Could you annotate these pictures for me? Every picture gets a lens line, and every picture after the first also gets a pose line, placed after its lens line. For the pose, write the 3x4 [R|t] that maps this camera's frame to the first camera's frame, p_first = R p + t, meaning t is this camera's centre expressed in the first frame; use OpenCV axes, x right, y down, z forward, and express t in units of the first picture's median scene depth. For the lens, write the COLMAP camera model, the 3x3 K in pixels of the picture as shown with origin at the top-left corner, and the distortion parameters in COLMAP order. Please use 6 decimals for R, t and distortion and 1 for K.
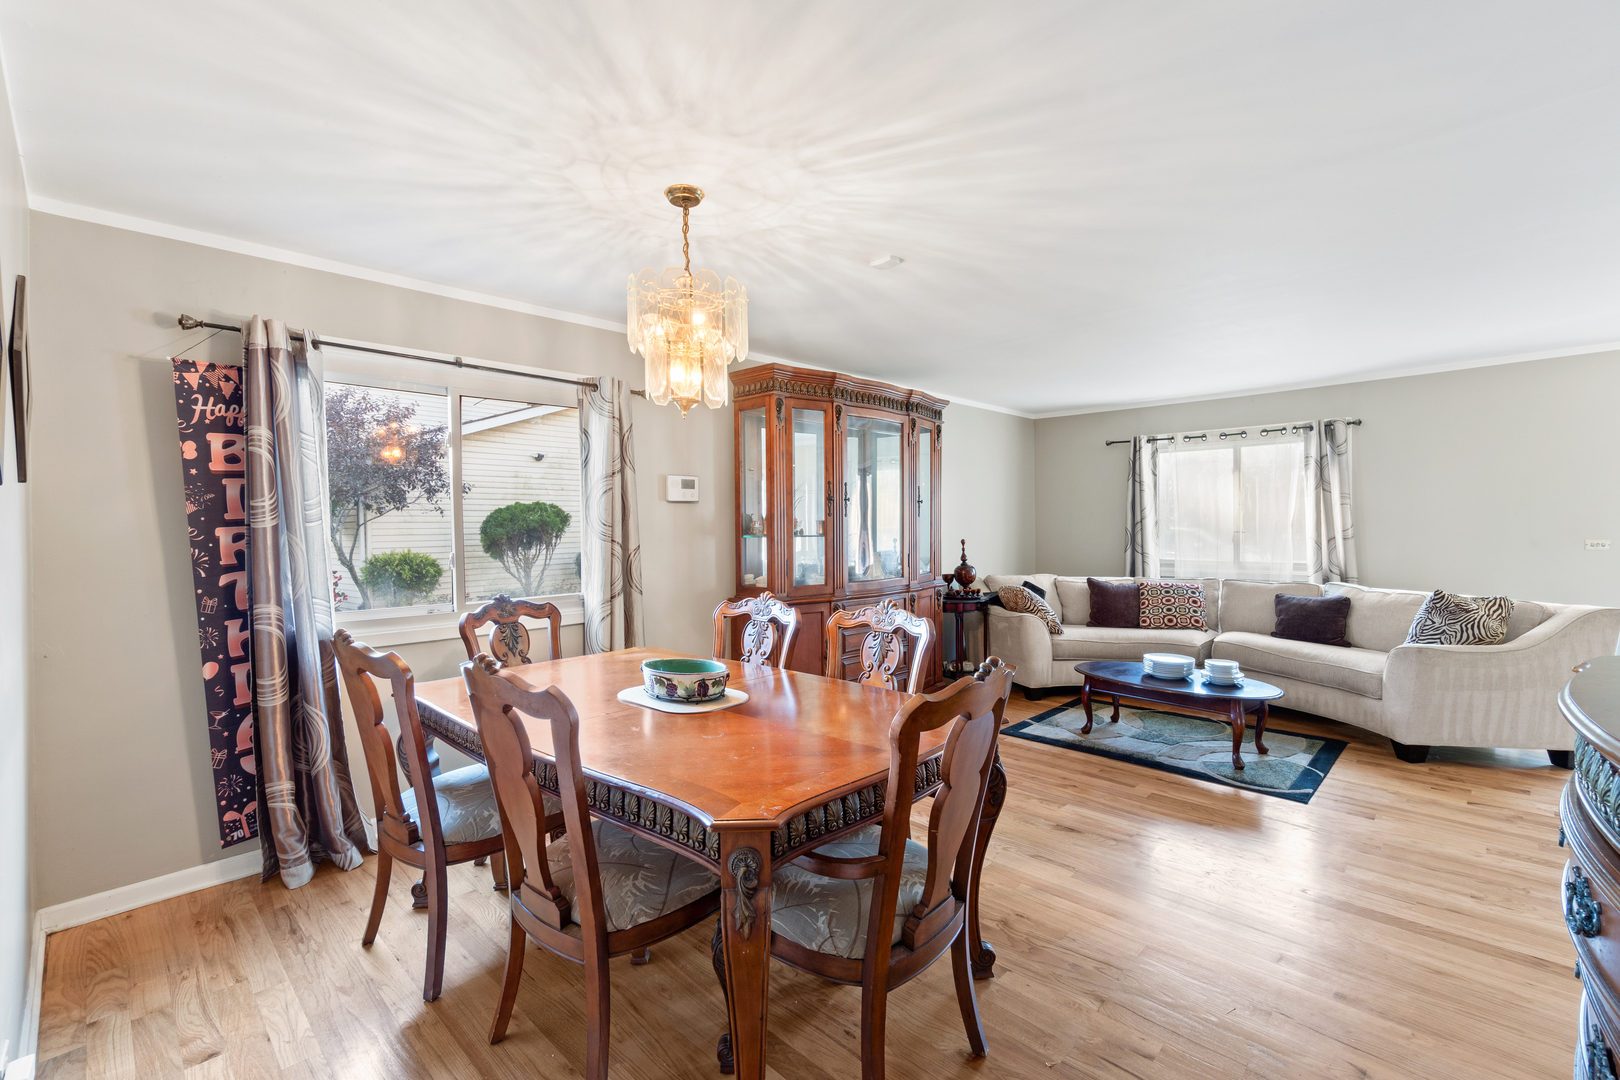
lens RADIAL K [[707.5, 0, 811.0], [0, 707.5, 533.2], [0, 0, 1]] dist [-0.002799, -0.000150]
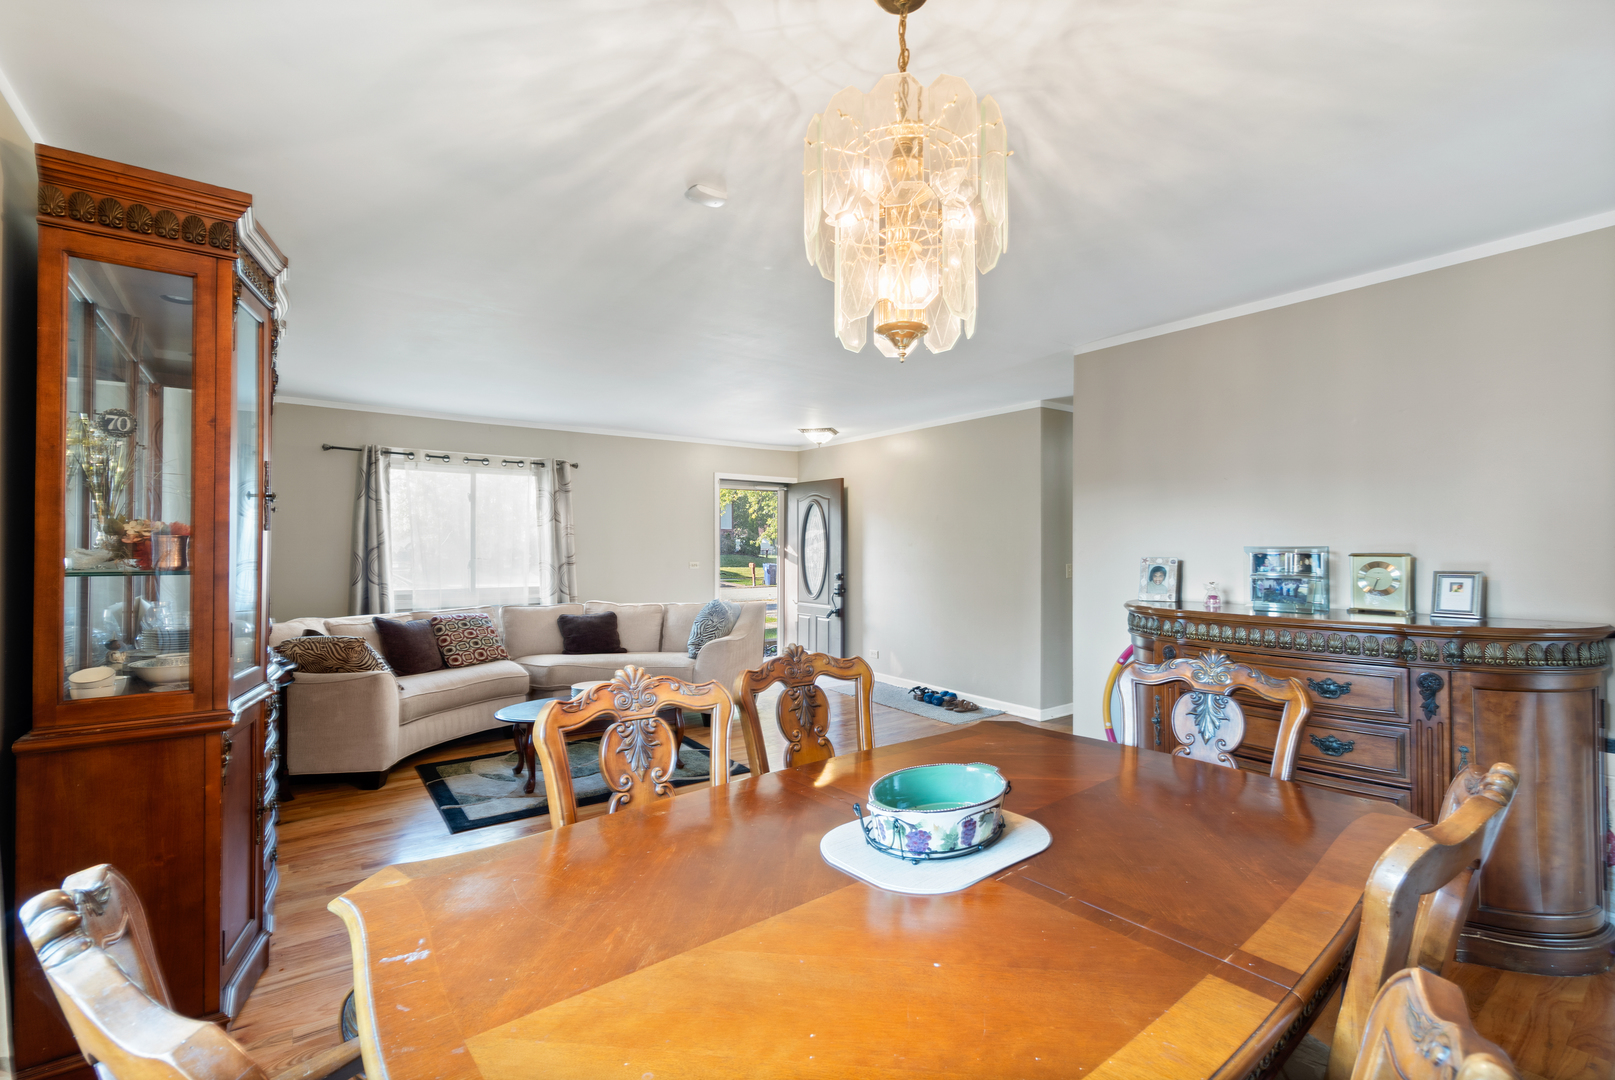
lens RADIAL K [[702.3, 0, 809.2], [0, 702.3, 545.8], [0, 0, 1]] dist [-0.000478, 0.000040]
pose [[0.168845, 0.012199, 0.985567, -0.321850], [0.008983, 0.999863, -0.013914, -0.001983], [-0.985602, 0.011202, 0.168712, 0.415570]]
